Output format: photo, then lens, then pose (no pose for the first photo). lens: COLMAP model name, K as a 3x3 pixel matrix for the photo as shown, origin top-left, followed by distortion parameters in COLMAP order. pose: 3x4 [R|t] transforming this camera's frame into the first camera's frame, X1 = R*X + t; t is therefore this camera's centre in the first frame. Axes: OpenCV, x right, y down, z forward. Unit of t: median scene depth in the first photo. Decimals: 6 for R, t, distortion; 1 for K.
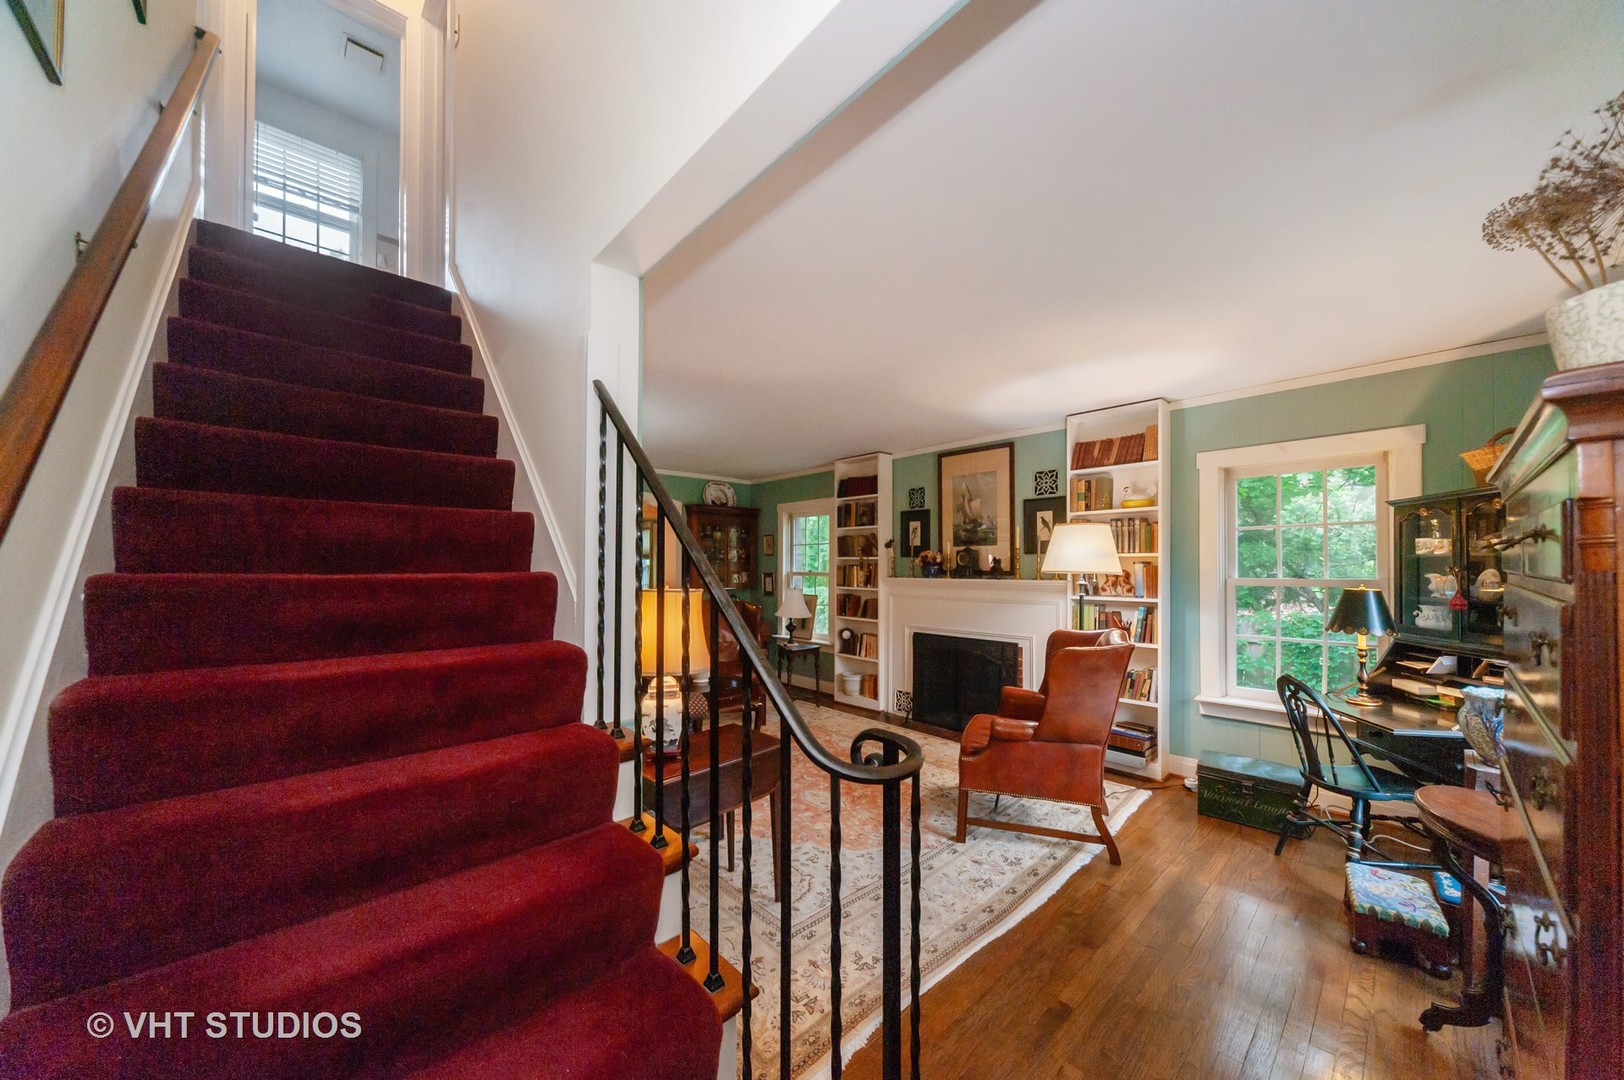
lens RADIAL K [[562.1, 0, 817.0], [0, 562.1, 556.7], [0, 0, 1]] dist [-0.005375, 0.000007]
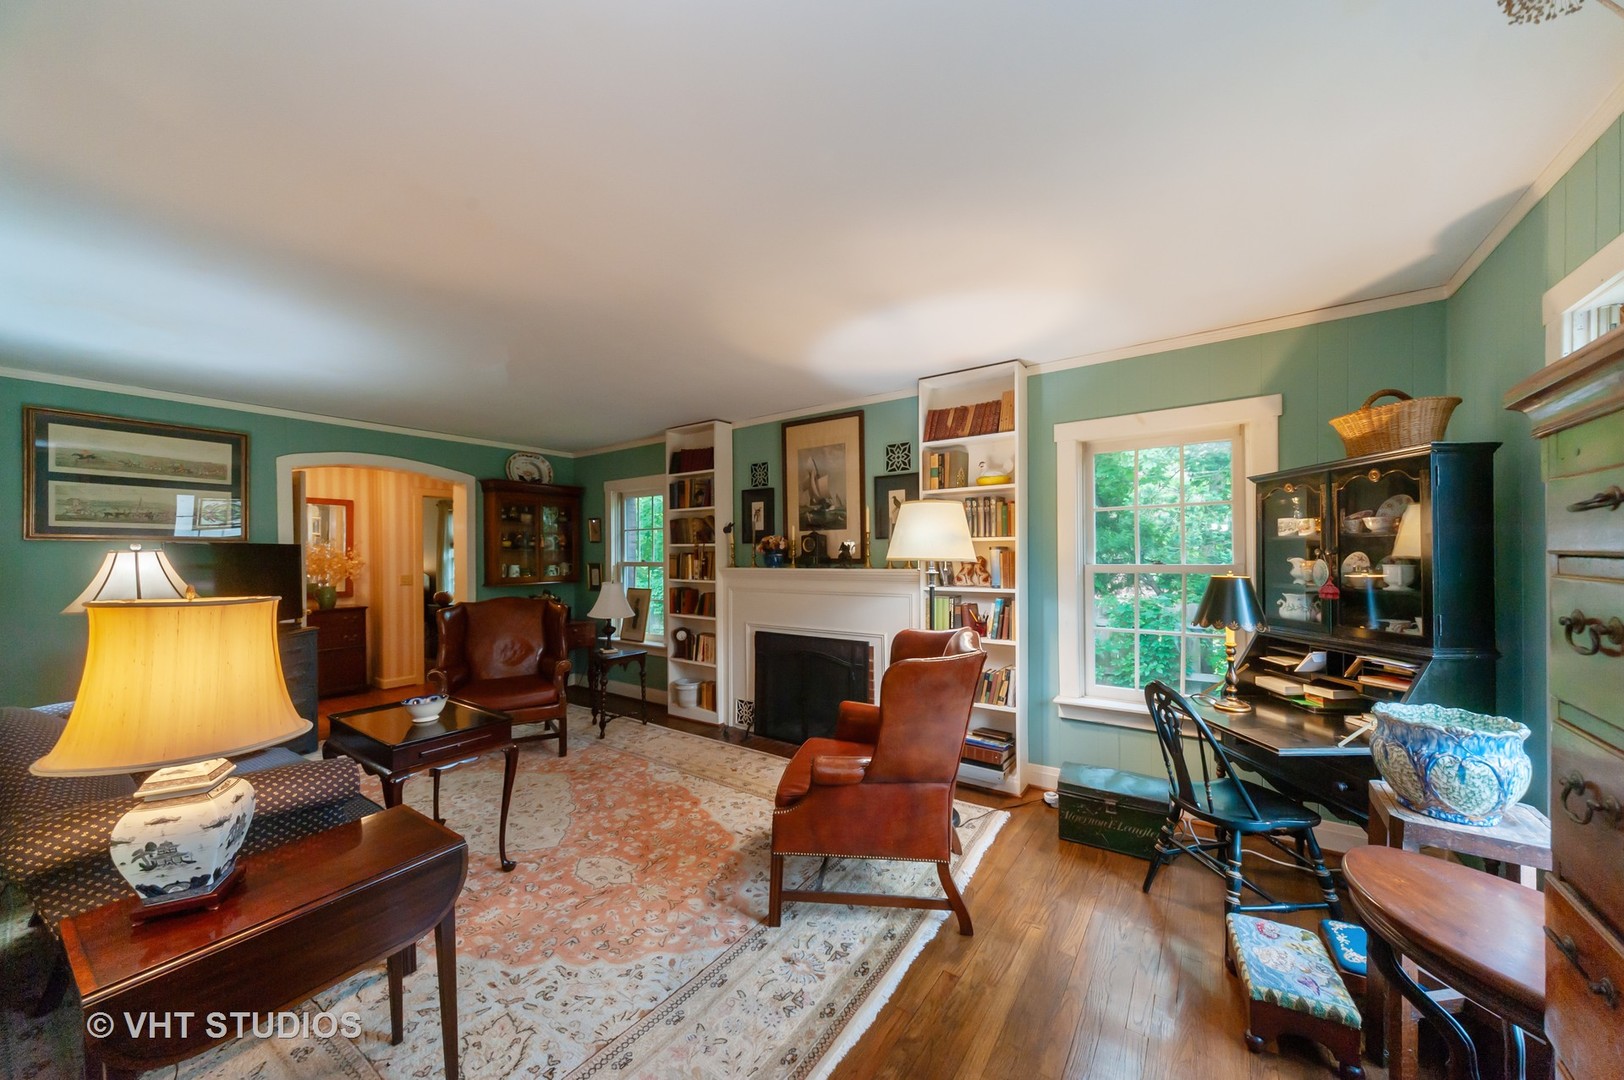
lens RADIAL K [[562.1, 0, 810.7], [0, 562.1, 542.9], [0, 0, 1]] dist [-0.005375, 0.000007]
pose [[0.981031, -0.004062, 0.193807, 0.148010], [0.004769, 0.999984, -0.003182, 0.005166], [-0.193791, 0.004046, 0.981034, 0.238639]]
